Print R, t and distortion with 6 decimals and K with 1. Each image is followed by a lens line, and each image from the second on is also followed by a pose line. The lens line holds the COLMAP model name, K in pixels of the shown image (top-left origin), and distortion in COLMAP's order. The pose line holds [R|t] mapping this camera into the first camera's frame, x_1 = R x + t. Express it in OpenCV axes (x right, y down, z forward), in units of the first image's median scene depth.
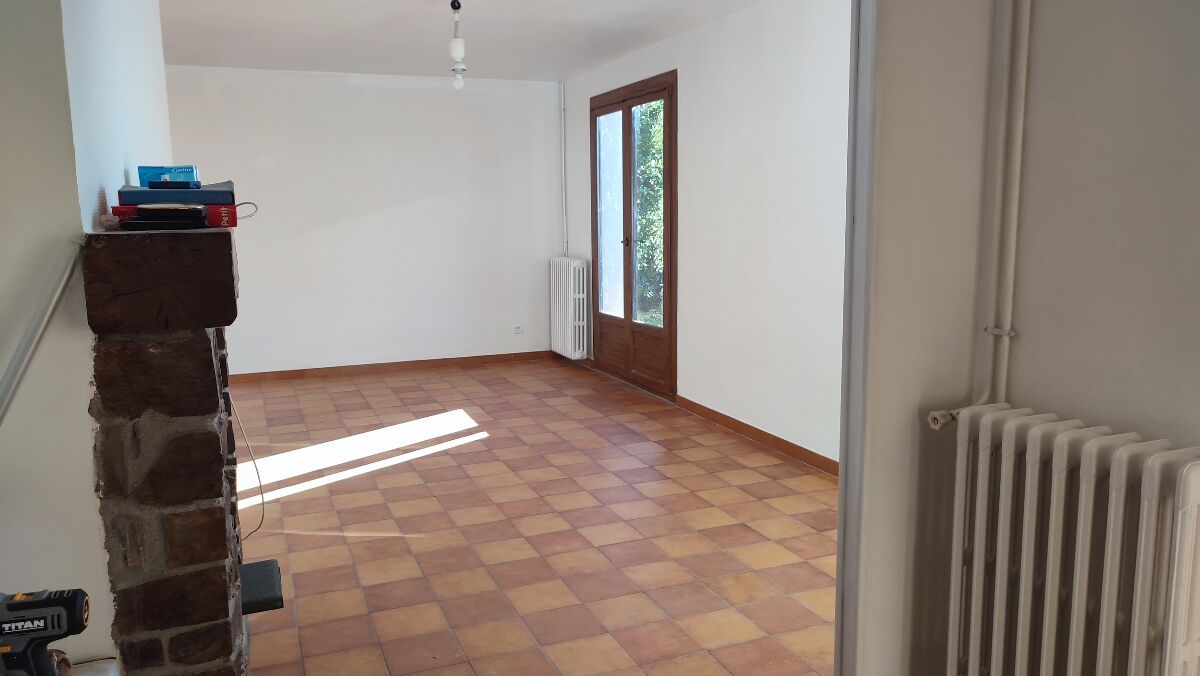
lens RADIAL K [[880.9, 0, 600.0], [0, 880.9, 338.0], [0, 0, 1]] dist [0.027610, -0.001709]
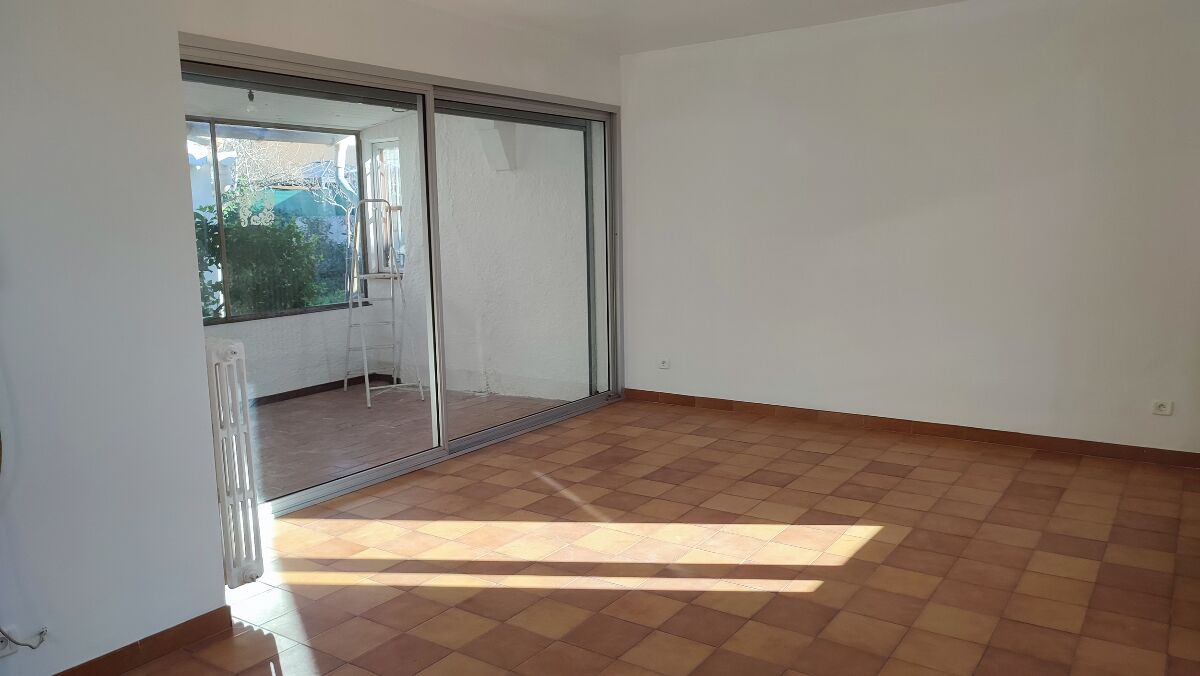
lens RADIAL K [[869.1, 0, 600.0], [0, 869.1, 338.0], [0, 0, 1]] dist [0.039154, -0.002694]
pose [[0.547102, 0.114631, -0.829180, 0.216811], [-0.107844, 0.991976, 0.065980, -0.065776], [0.830090, 0.053324, 0.555075, 0.464995]]
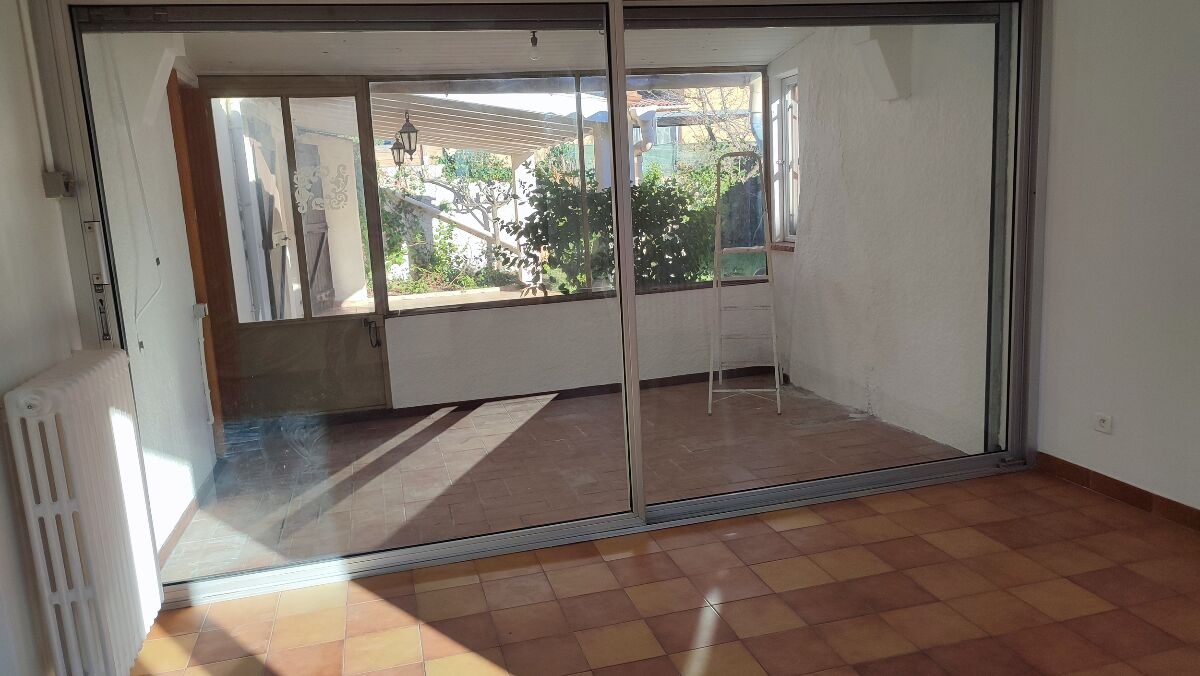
lens RADIAL K [[869.1, 0, 600.0], [0, 869.1, 338.0], [0, 0, 1]] dist [0.039154, -0.002694]
pose [[-0.128404, 0.189509, -0.973447, 0.026113], [-0.085549, 0.975797, 0.201251, -0.117980], [0.988025, 0.109118, -0.109084, 0.804132]]
